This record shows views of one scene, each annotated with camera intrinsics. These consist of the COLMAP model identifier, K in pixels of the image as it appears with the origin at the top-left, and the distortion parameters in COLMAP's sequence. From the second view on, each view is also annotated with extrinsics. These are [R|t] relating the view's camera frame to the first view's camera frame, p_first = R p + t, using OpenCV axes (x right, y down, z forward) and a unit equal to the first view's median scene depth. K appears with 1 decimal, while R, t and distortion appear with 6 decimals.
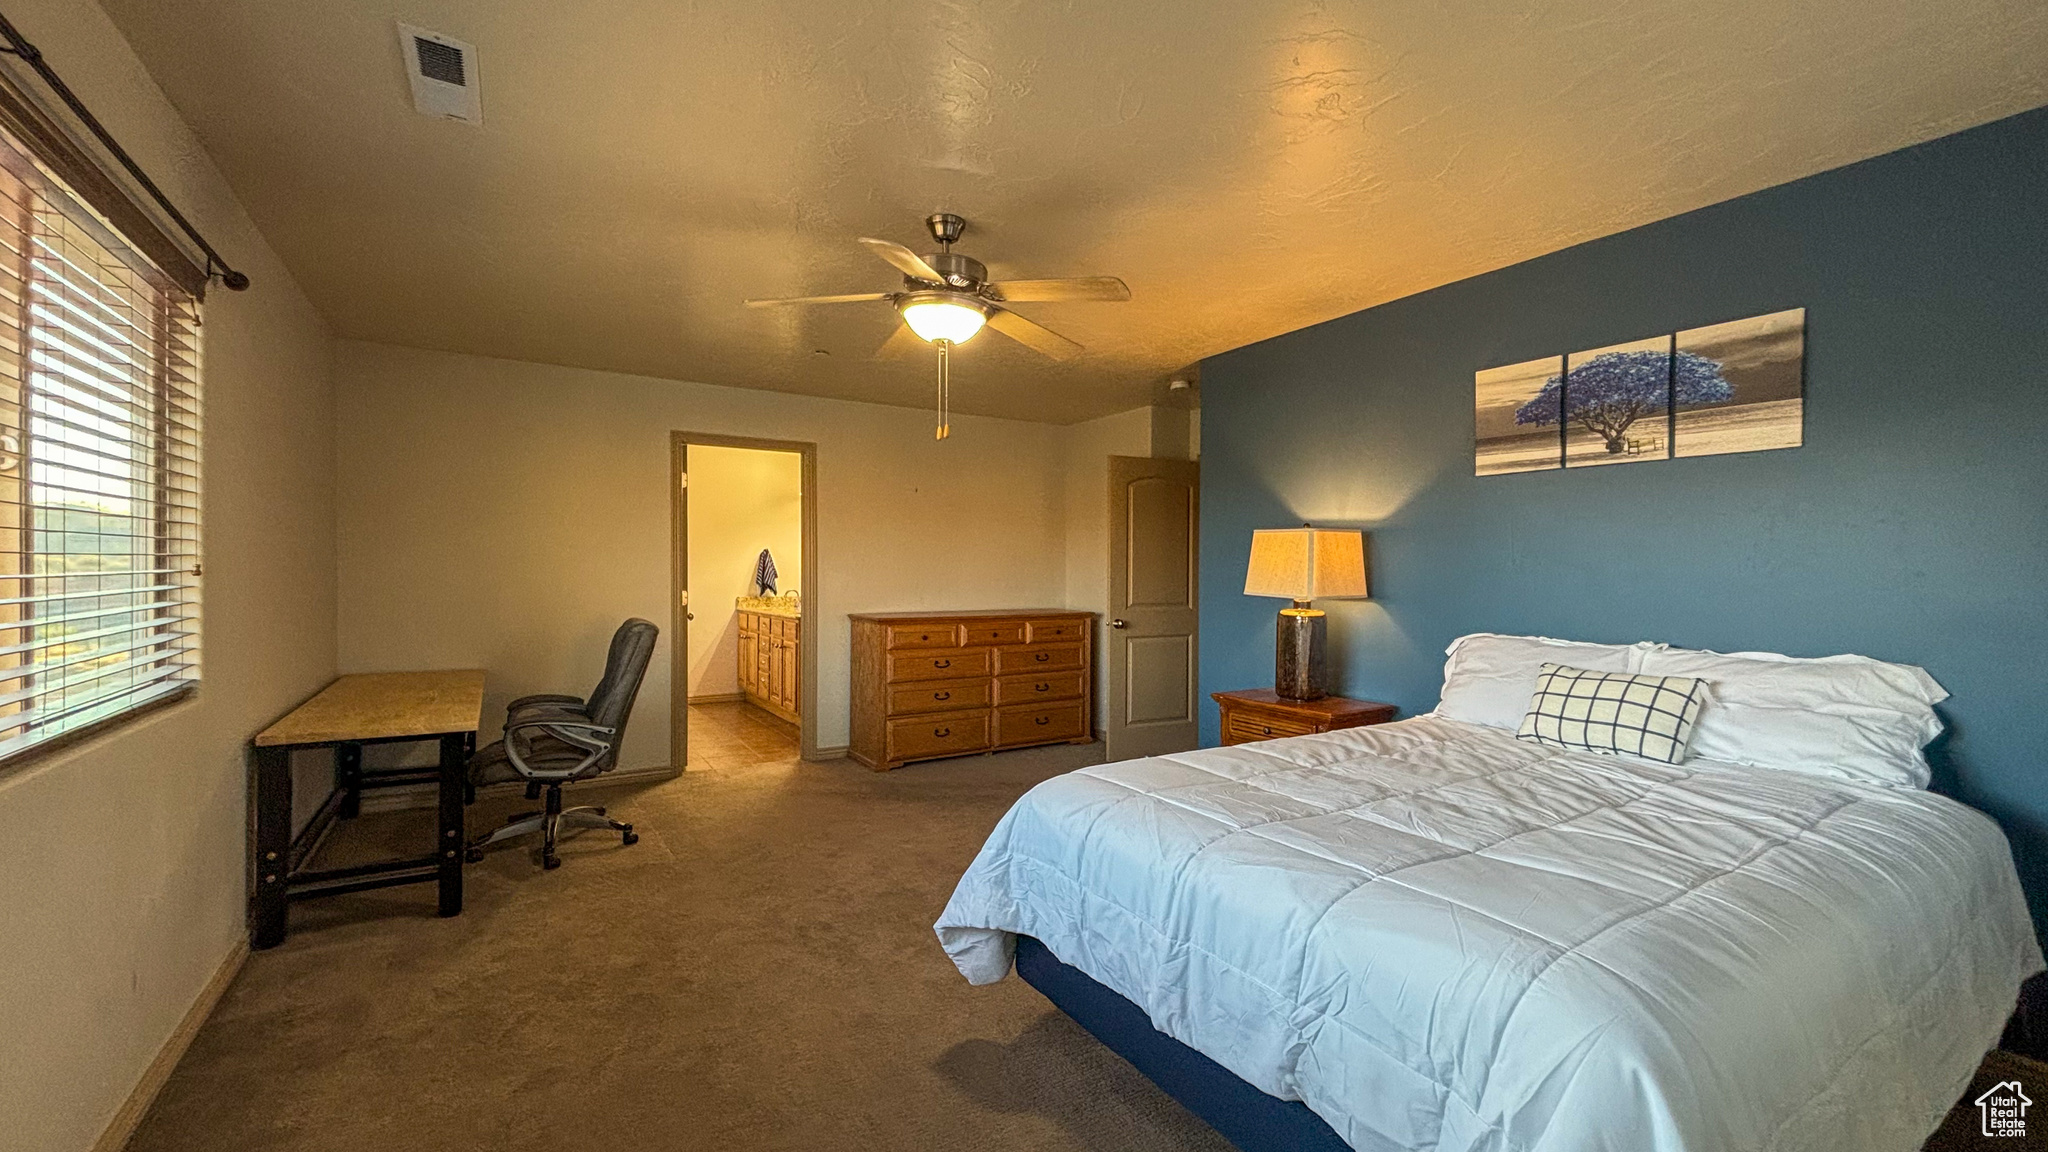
lens RADIAL K [[835.4, 0, 1027.0], [0, 835.4, 573.1], [0, 0, 1]] dist [0.001856, -0.000321]
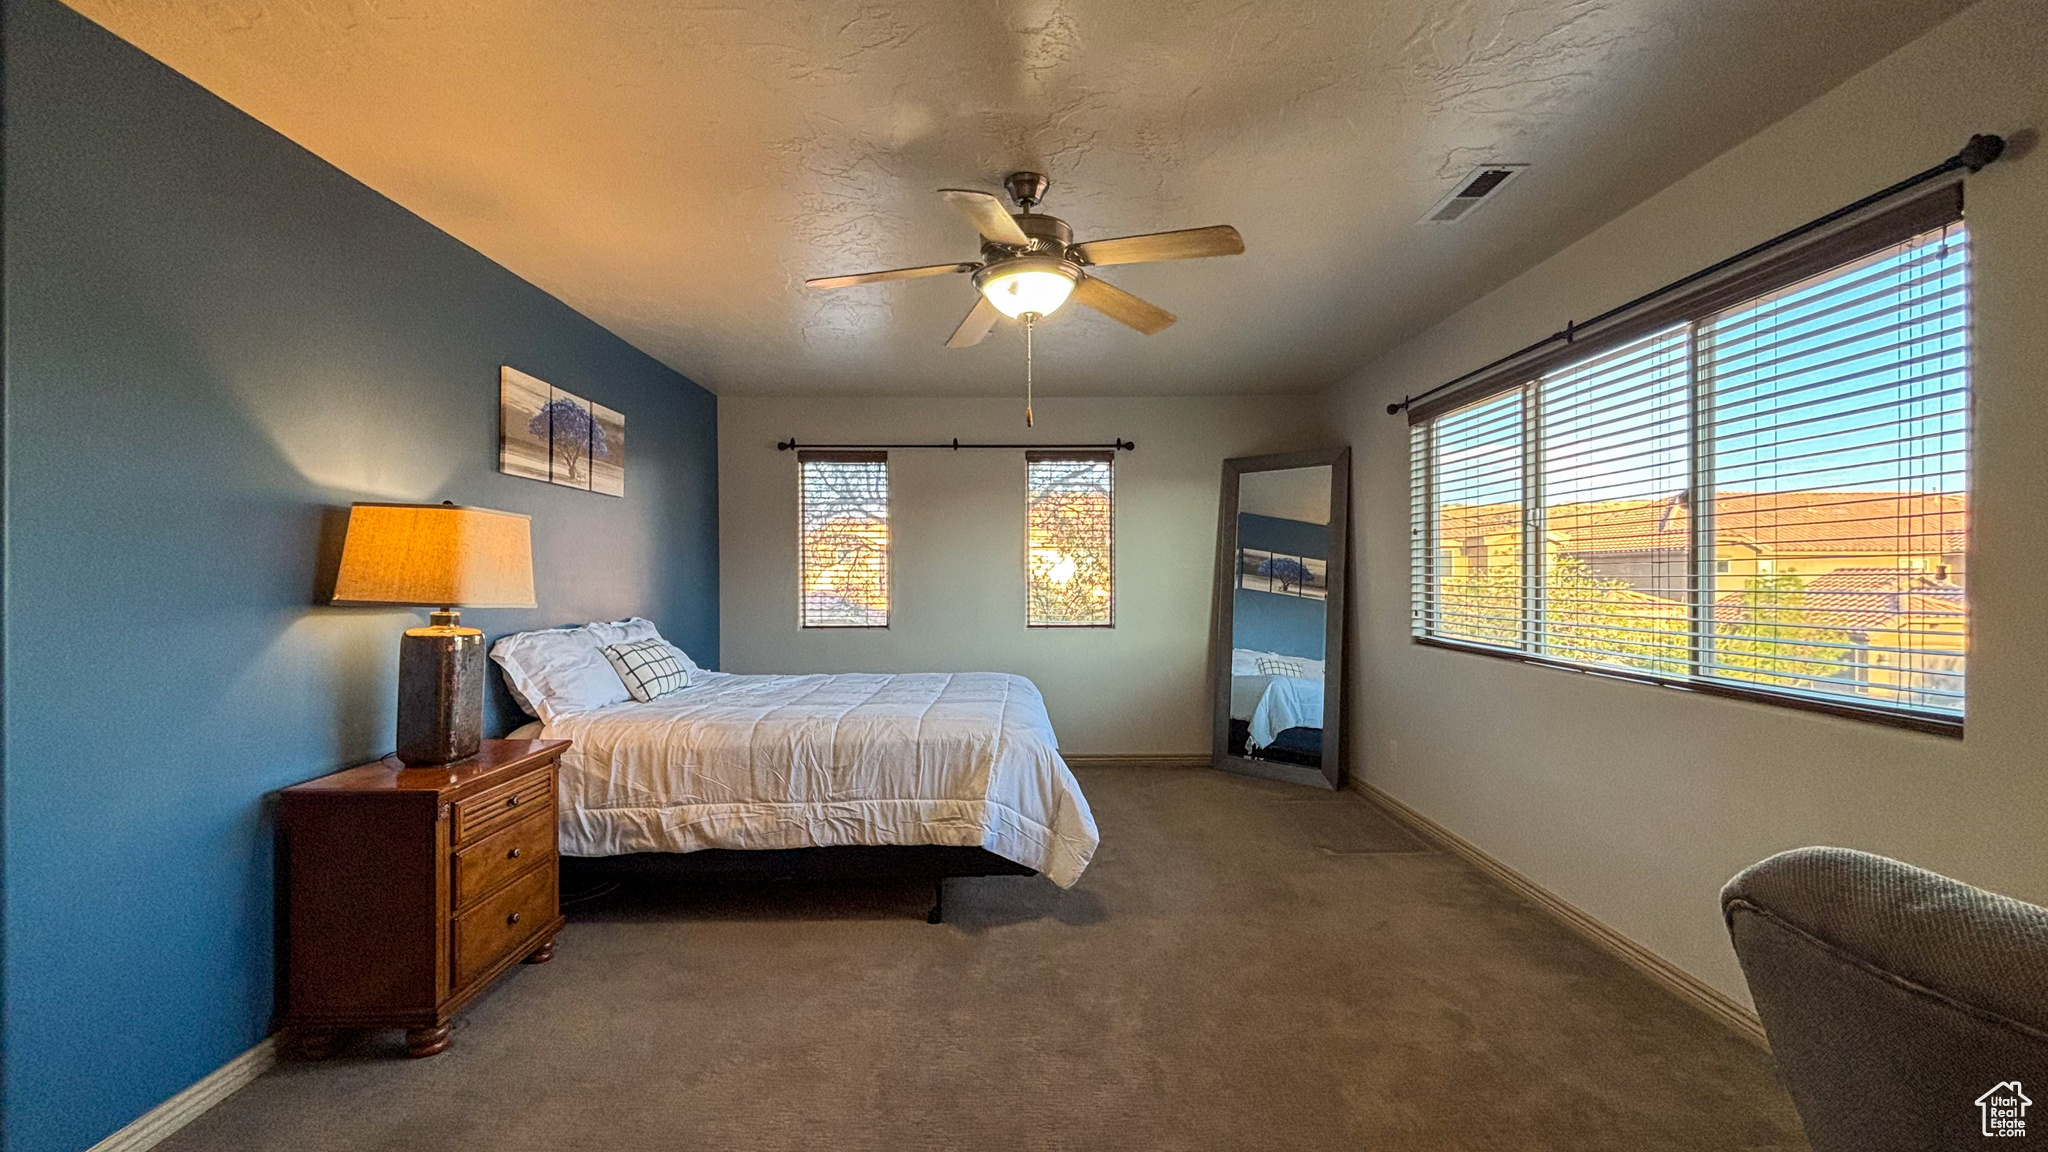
lens RADIAL K [[835.4, 0, 1024.5], [0, 835.4, 577.1], [0, 0, 1]] dist [0.001856, -0.000321]
pose [[-0.852230, -0.007086, 0.523120, -0.530273], [-0.003092, 0.999959, 0.008509, -0.005758], [-0.523159, 0.005634, -0.852217, 1.647849]]
